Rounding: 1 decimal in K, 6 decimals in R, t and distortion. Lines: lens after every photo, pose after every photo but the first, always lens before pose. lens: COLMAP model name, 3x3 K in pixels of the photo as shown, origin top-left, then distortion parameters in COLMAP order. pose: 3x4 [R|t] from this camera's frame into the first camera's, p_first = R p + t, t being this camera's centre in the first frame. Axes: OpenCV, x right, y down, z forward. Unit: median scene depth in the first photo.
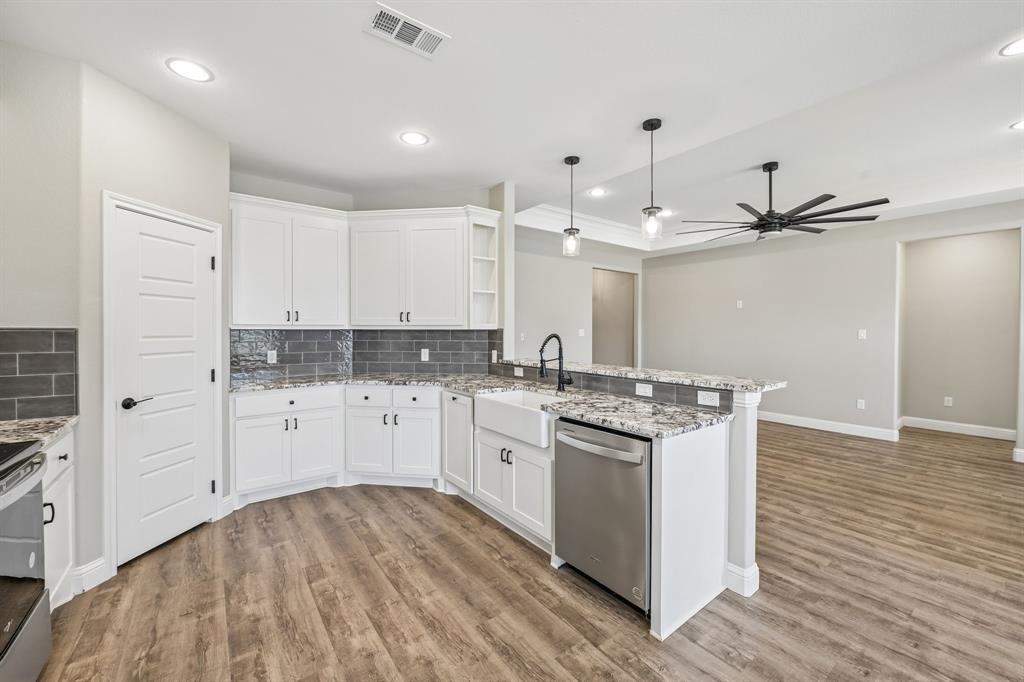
lens RADIAL K [[408.5, 0, 517.9], [0, 408.5, 335.3], [0, 0, 1]] dist [-0.007135, 0.000124]
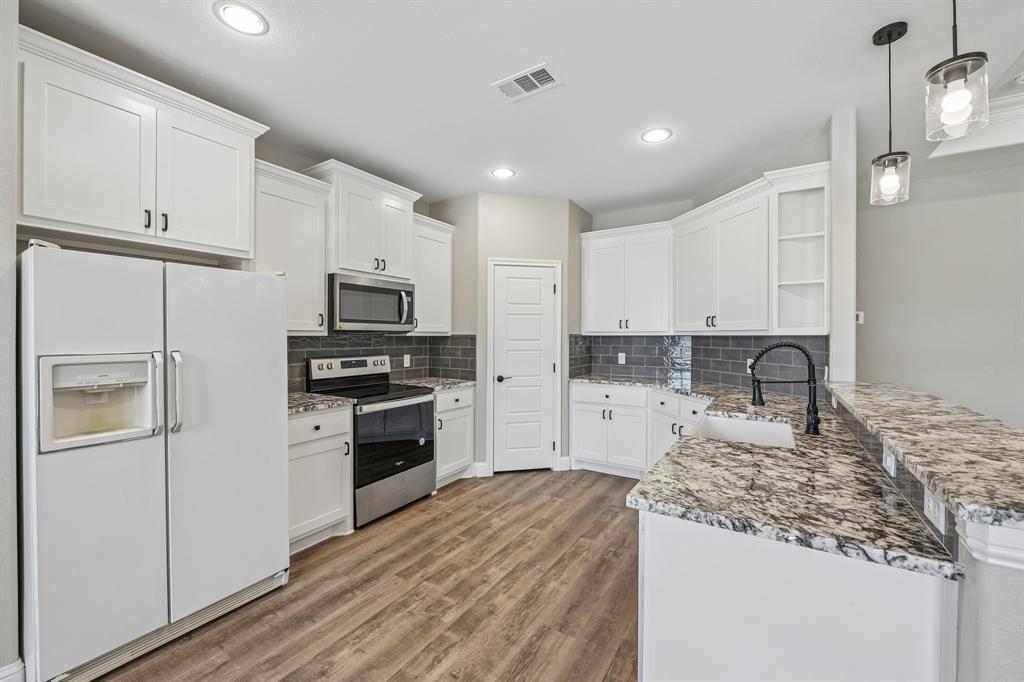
lens RADIAL K [[408.5, 0, 512.8], [0, 408.5, 337.5], [0, 0, 1]] dist [-0.007135, 0.000124]
pose [[0.342127, 0.003782, -0.939646, 0.607332], [-0.013565, 0.999908, -0.000915, -0.003929], [0.939556, 0.013060, 0.342147, 0.415556]]
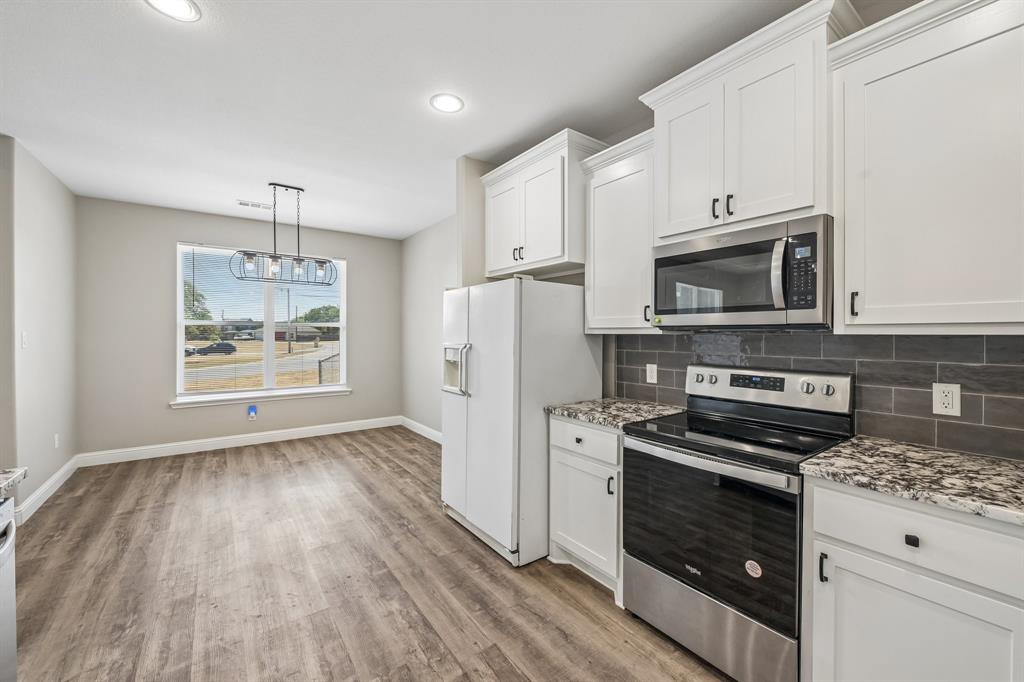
lens RADIAL K [[408.5, 0, 516.6], [0, 408.5, 335.5], [0, 0, 1]] dist [-0.007135, 0.000124]
pose [[-0.999900, -0.001280, 0.014062, -0.382479], [-0.001003, 0.999806, 0.019693, -0.016159], [-0.014085, 0.019677, -0.999707, 1.176520]]
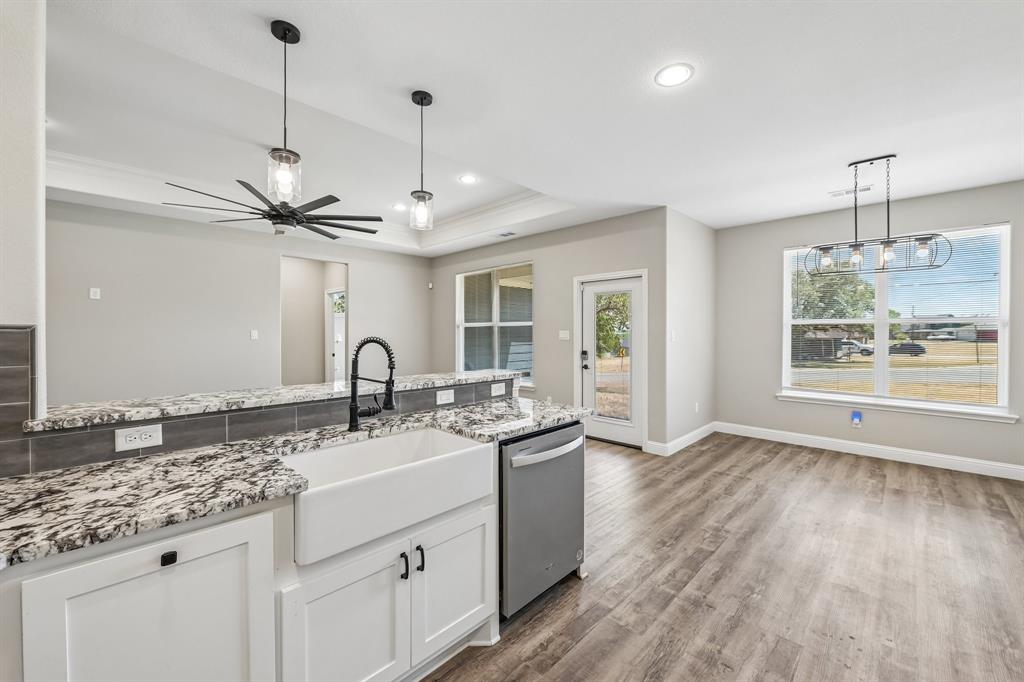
lens RADIAL K [[408.5, 0, 518.6], [0, 408.5, 332.5], [0, 0, 1]] dist [-0.007135, 0.000124]
pose [[-0.149896, -0.002459, 0.988699, -0.610565], [0.013253, 0.999902, 0.004496, -0.011515], [-0.988613, 0.013777, -0.149849, 0.973362]]
